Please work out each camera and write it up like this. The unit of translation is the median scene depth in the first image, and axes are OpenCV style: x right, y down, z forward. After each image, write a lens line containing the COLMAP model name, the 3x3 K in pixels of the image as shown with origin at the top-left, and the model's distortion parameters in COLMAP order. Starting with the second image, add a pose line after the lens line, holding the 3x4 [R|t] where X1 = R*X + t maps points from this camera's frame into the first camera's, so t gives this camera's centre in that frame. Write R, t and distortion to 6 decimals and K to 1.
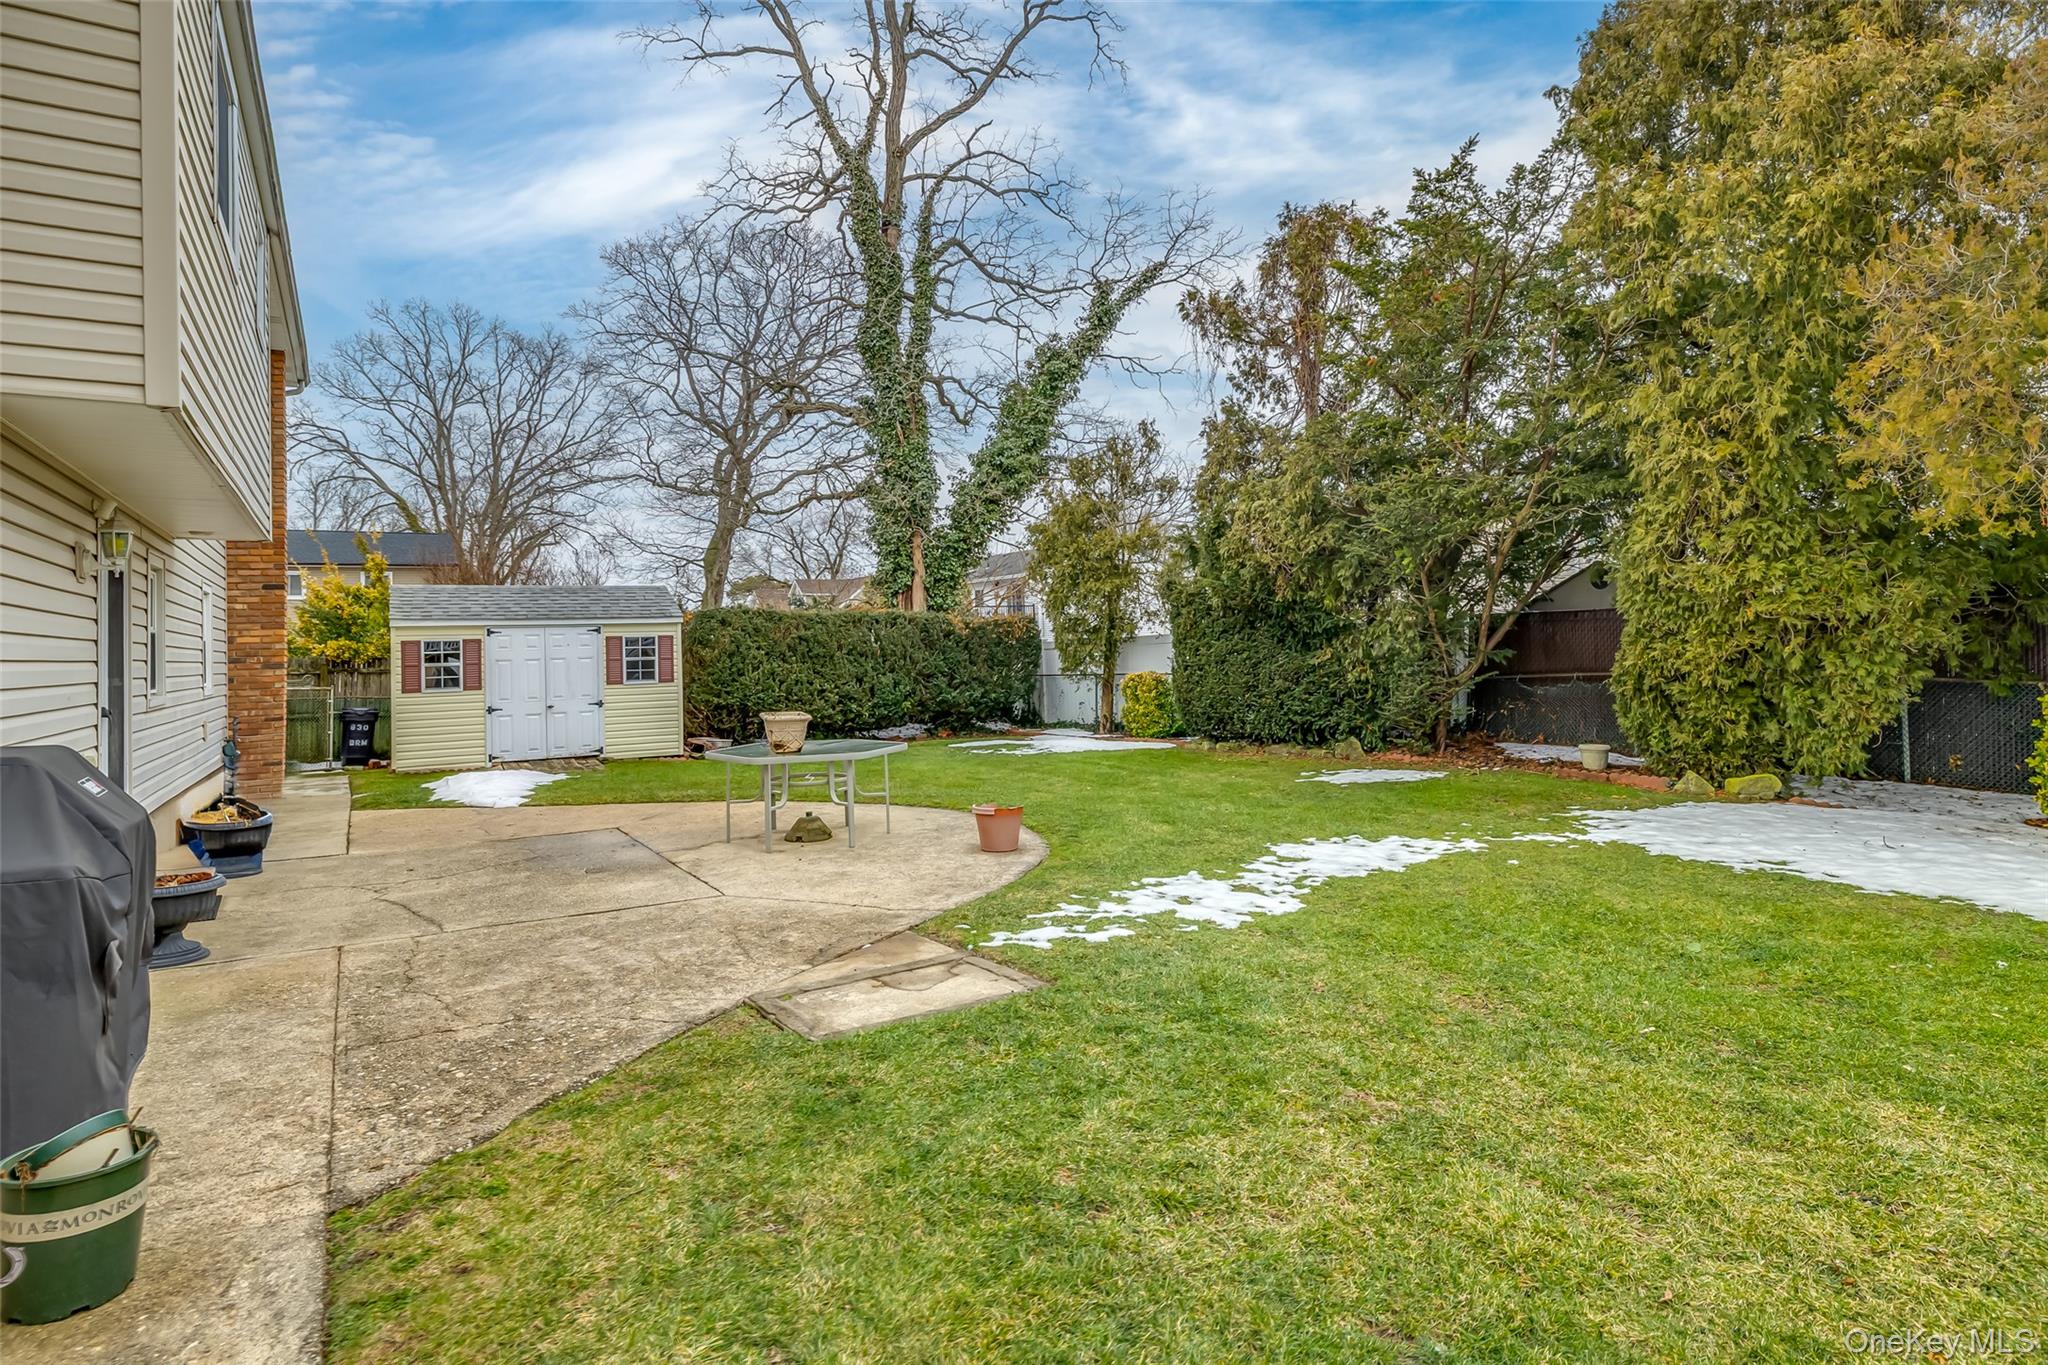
lens RADIAL K [[1039.1, 0, 1005.9], [0, 1039.1, 612.9], [0, 0, 1]] dist [-0.009412, 0.003910]
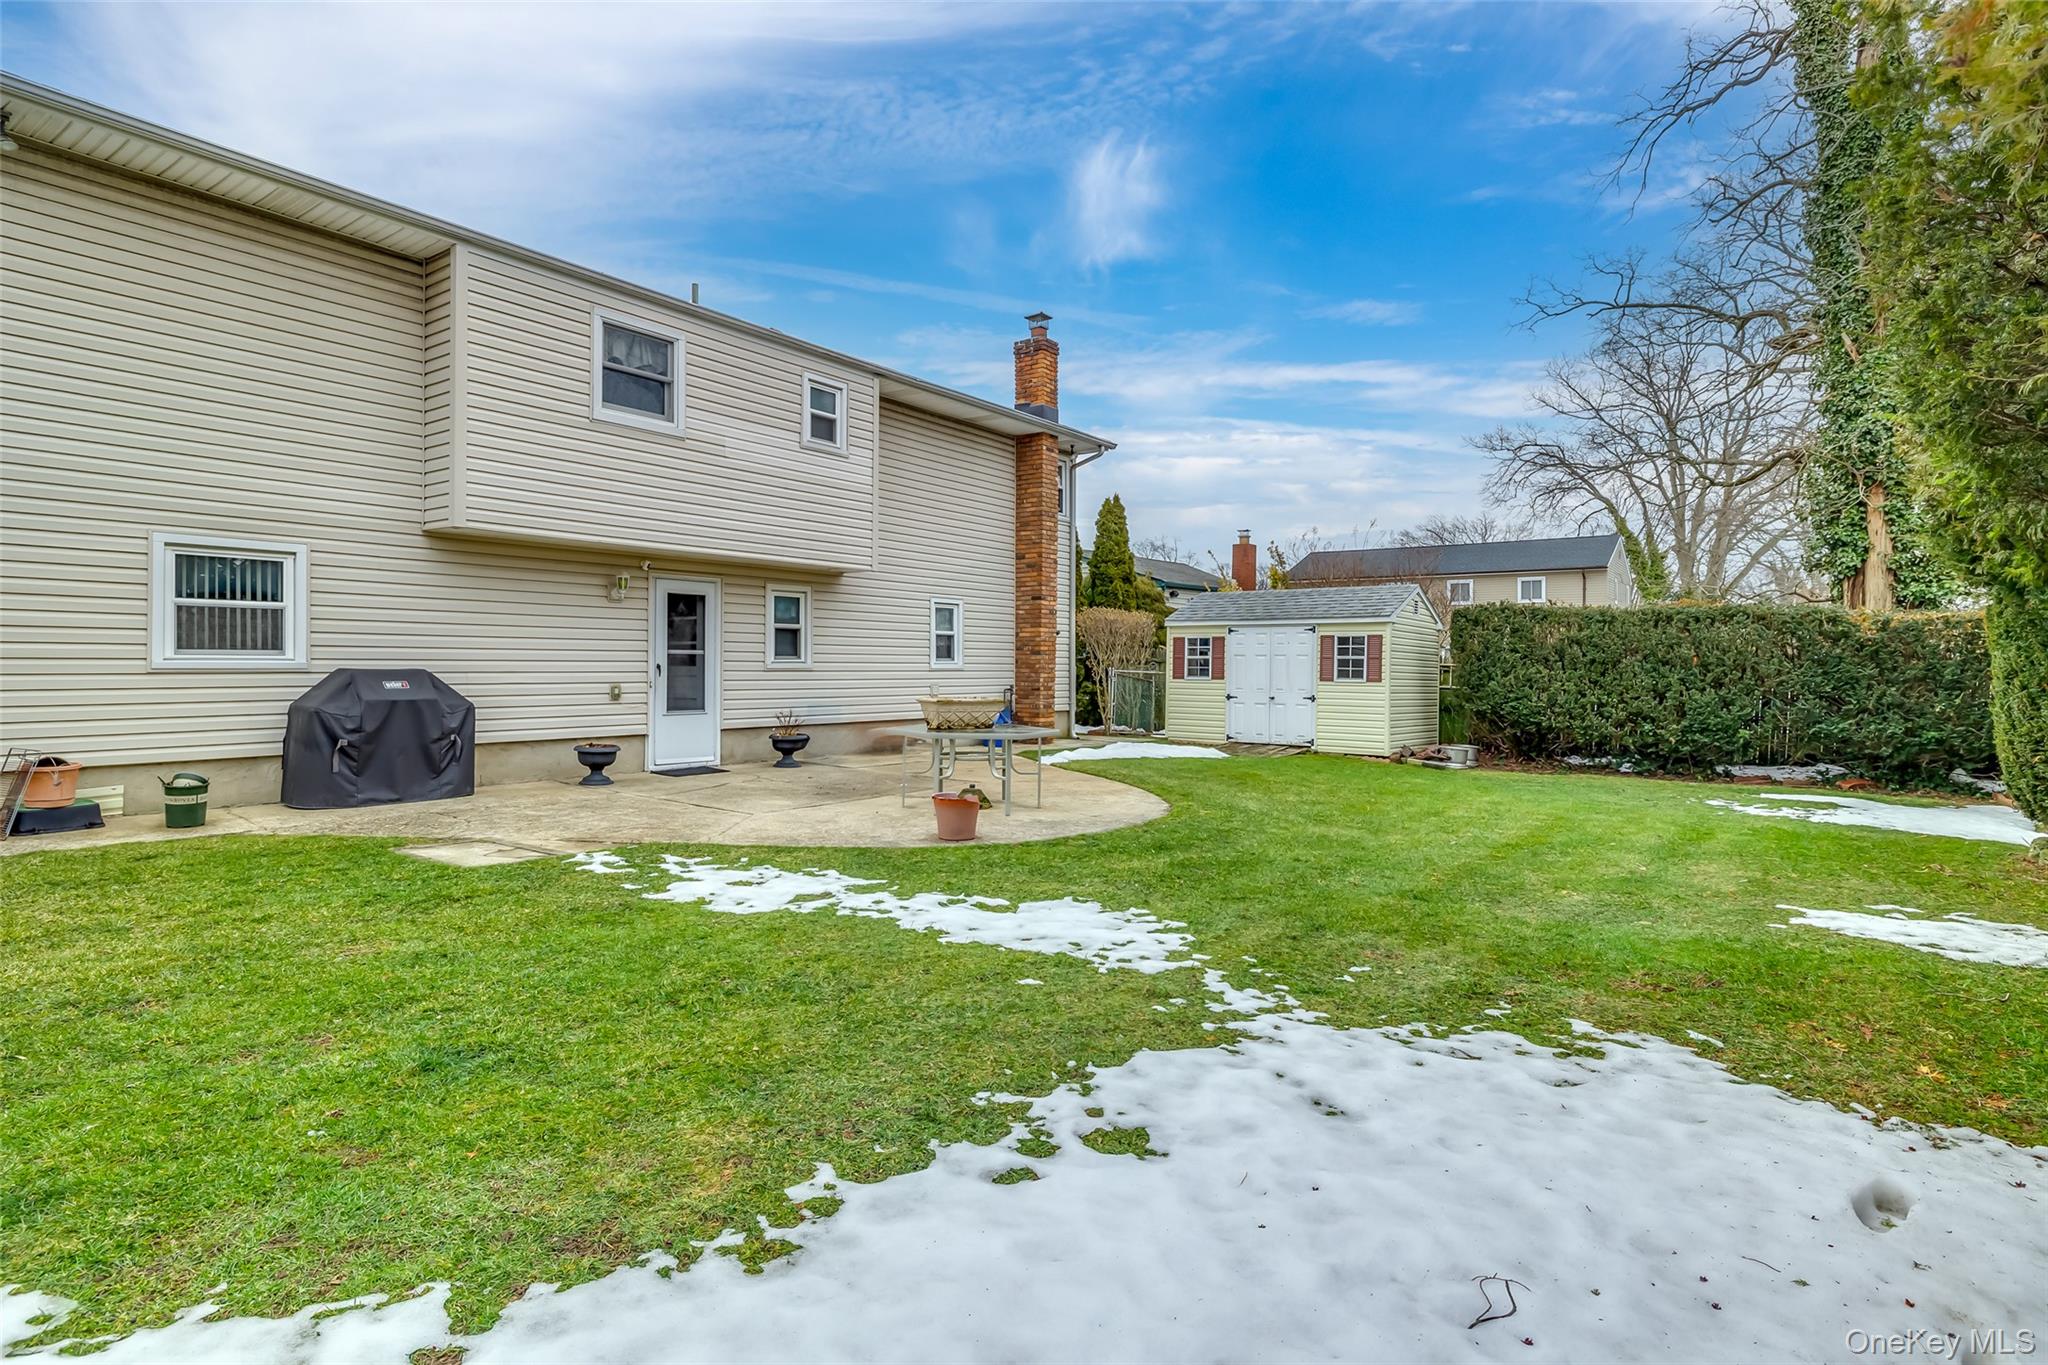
lens RADIAL K [[1039.1, 0, 1051.9], [0, 1039.1, 659.0], [0, 0, 1]] dist [-0.009412, 0.003910]
pose [[0.394181, 0.027104, -0.918633, 0.375870], [0.010289, 0.999372, 0.033901, 0.006377], [0.918975, -0.022815, 0.393655, 0.261742]]
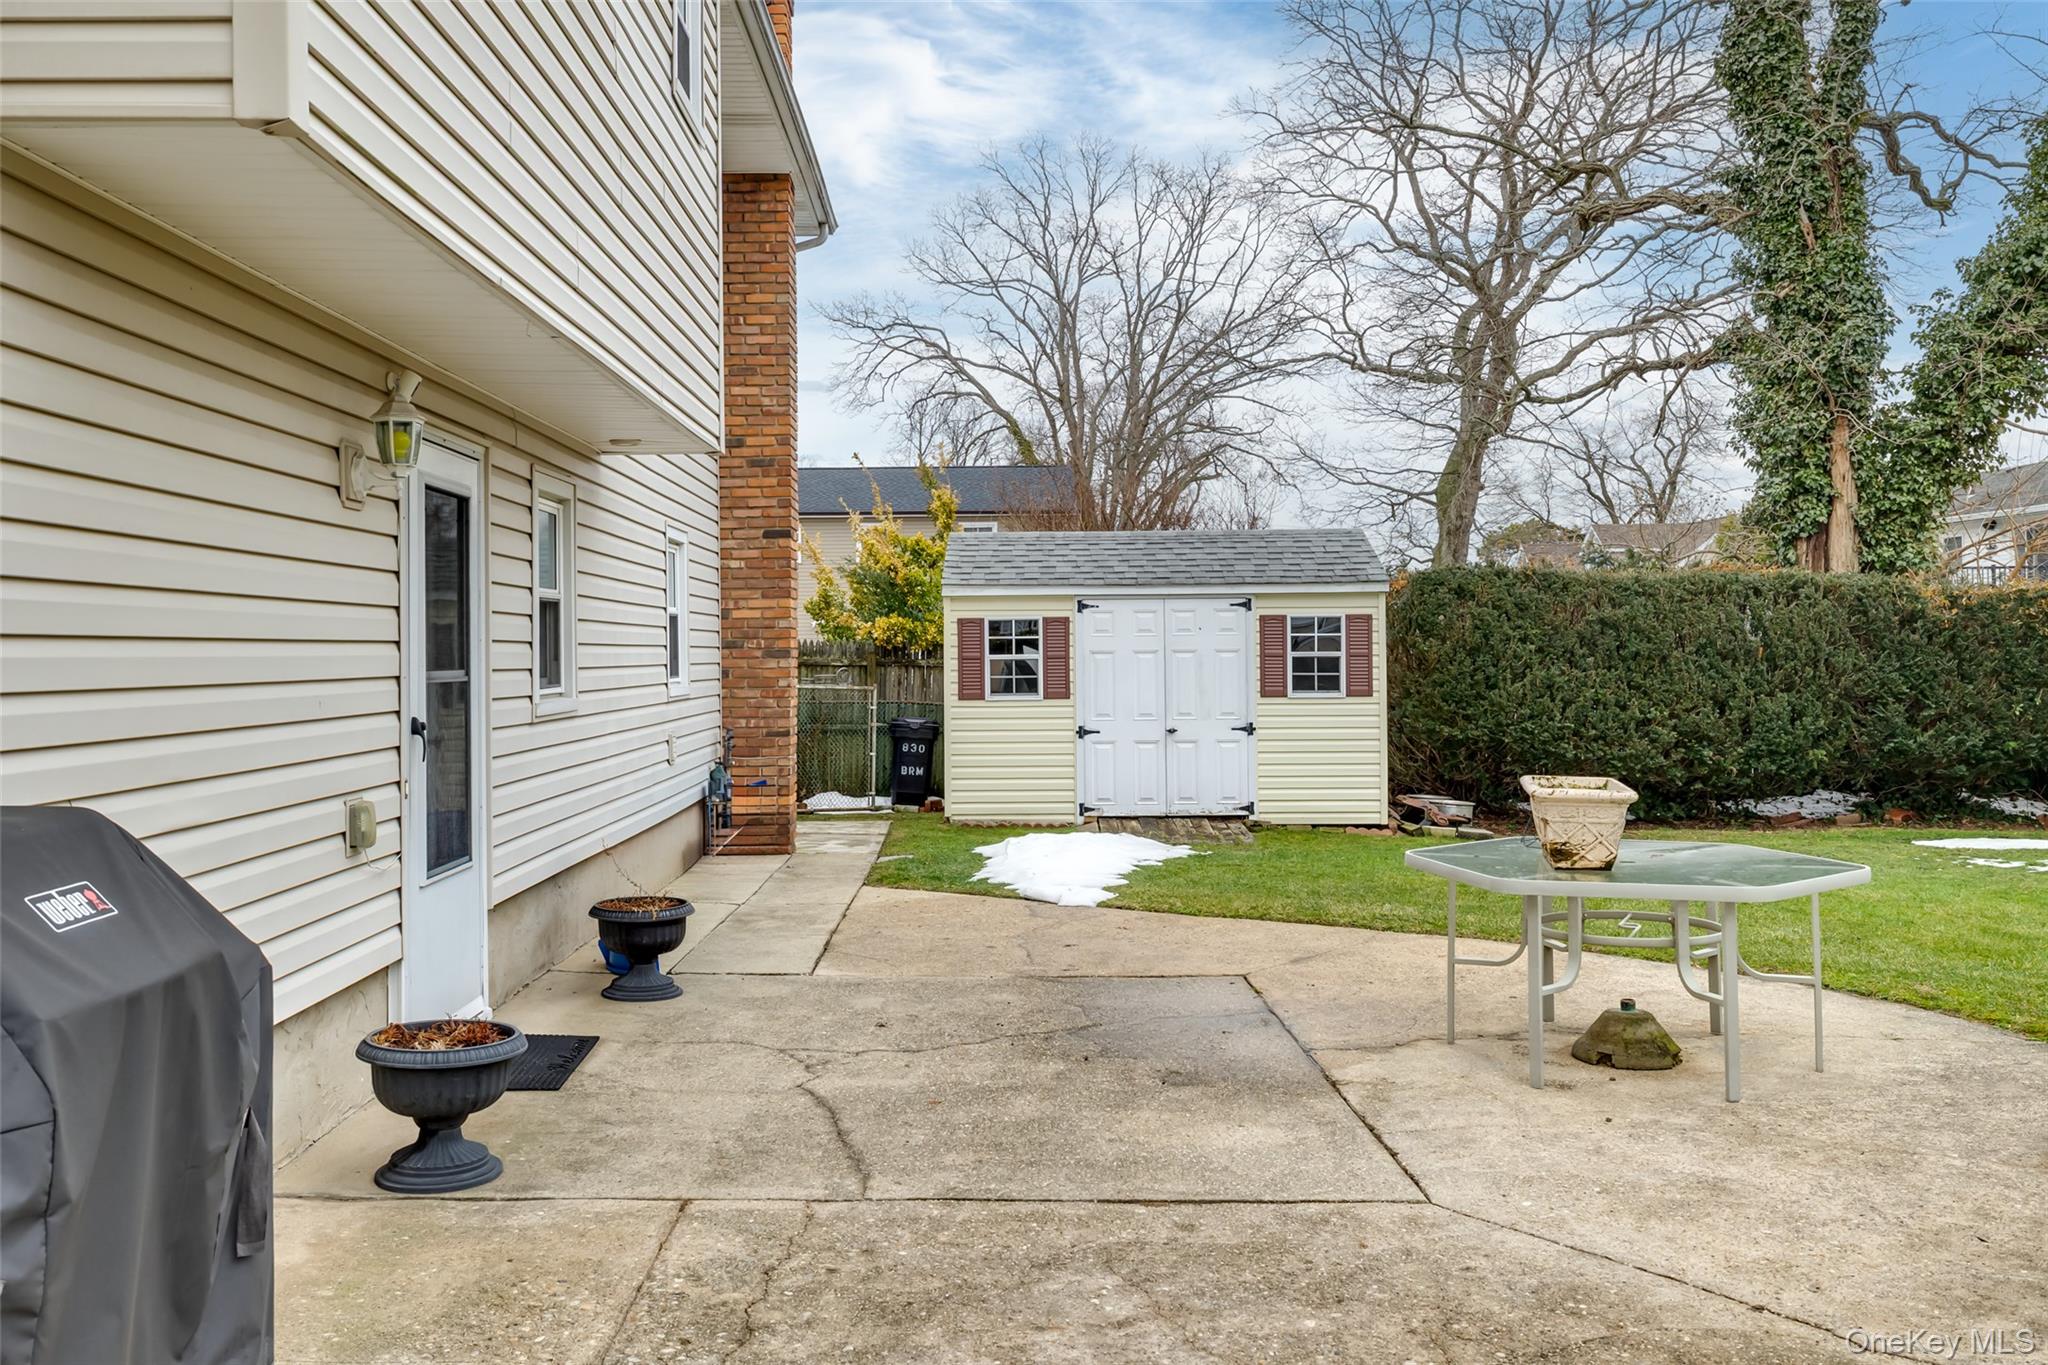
lens RADIAL K [[1643.3, 0, 1016.0], [0, 1643.3, 631.6], [0, 0, 1]] dist [-0.008158, 0.005219]
pose [[0.859590, 0.015086, -0.510762, -0.022738], [0.000026, 0.999563, 0.029566, 0.003604], [0.510985, -0.025428, 0.859213, 0.102449]]
